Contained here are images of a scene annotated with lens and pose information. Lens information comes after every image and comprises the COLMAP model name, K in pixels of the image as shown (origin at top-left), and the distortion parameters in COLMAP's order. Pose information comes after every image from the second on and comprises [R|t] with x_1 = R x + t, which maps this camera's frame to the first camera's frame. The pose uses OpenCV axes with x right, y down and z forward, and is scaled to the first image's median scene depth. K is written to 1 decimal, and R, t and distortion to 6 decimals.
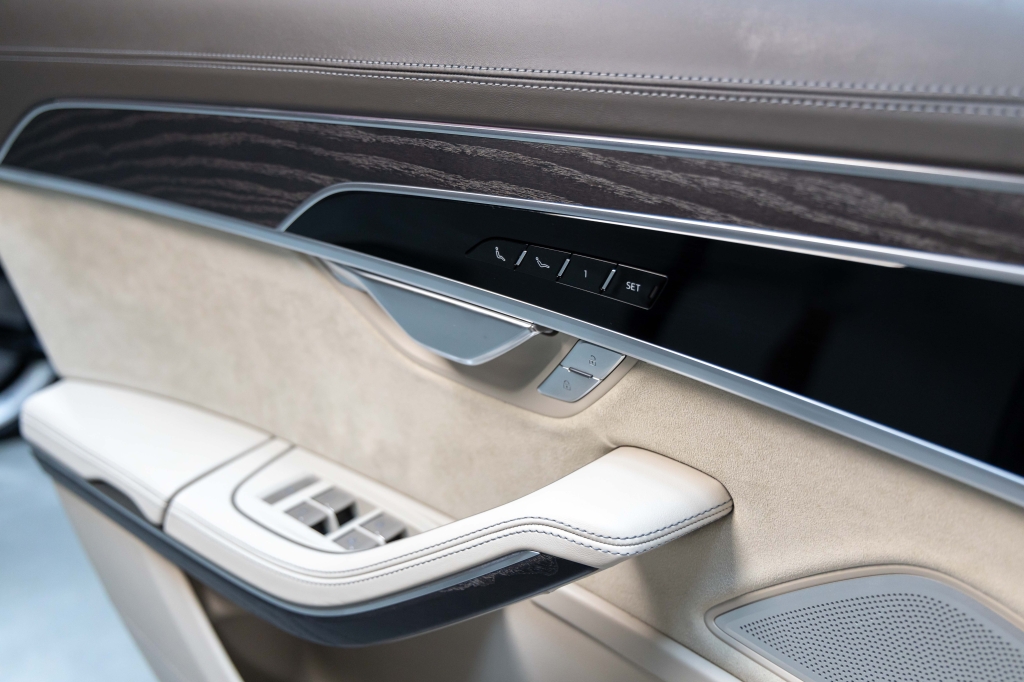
lens RADIAL K [[1025.1, 0, 512.4], [0, 1025.1, 341.6], [0, 0, 1]] dist [0.003568, 0.000000]
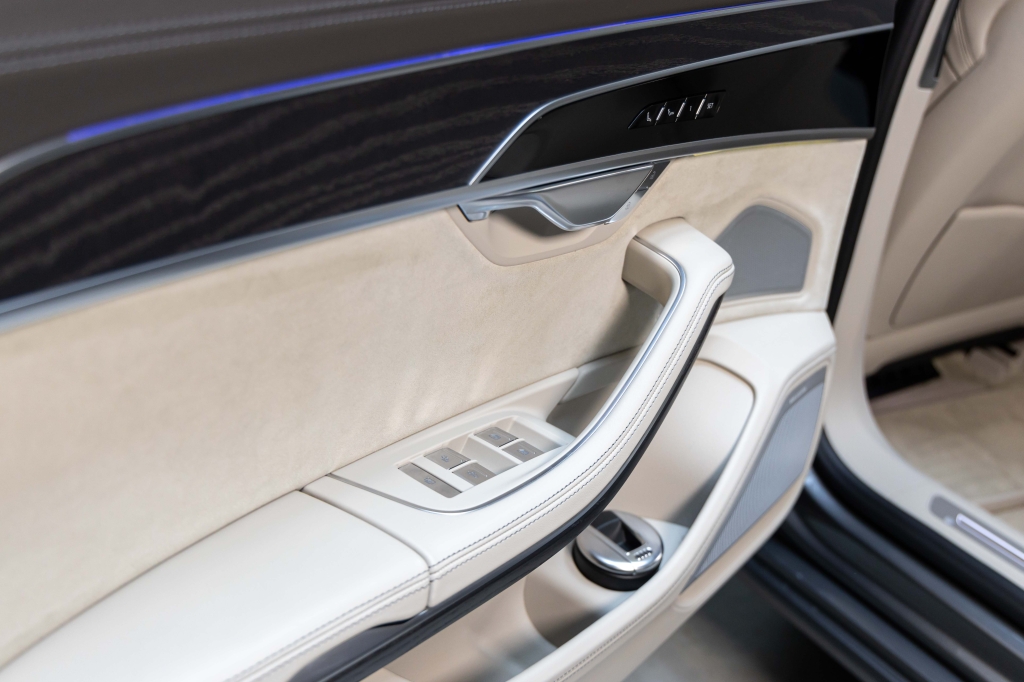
lens RADIAL K [[1025.1, 0, 512.5], [0, 1025.1, 340.6], [0, 0, 1]] dist [0.003568, 0.000000]
pose [[0.023482, -0.428654, 0.903163, -1.067567], [0.265243, 0.873707, 0.407778, -0.337123], [-0.963896, 0.229983, 0.134214, 0.865052]]
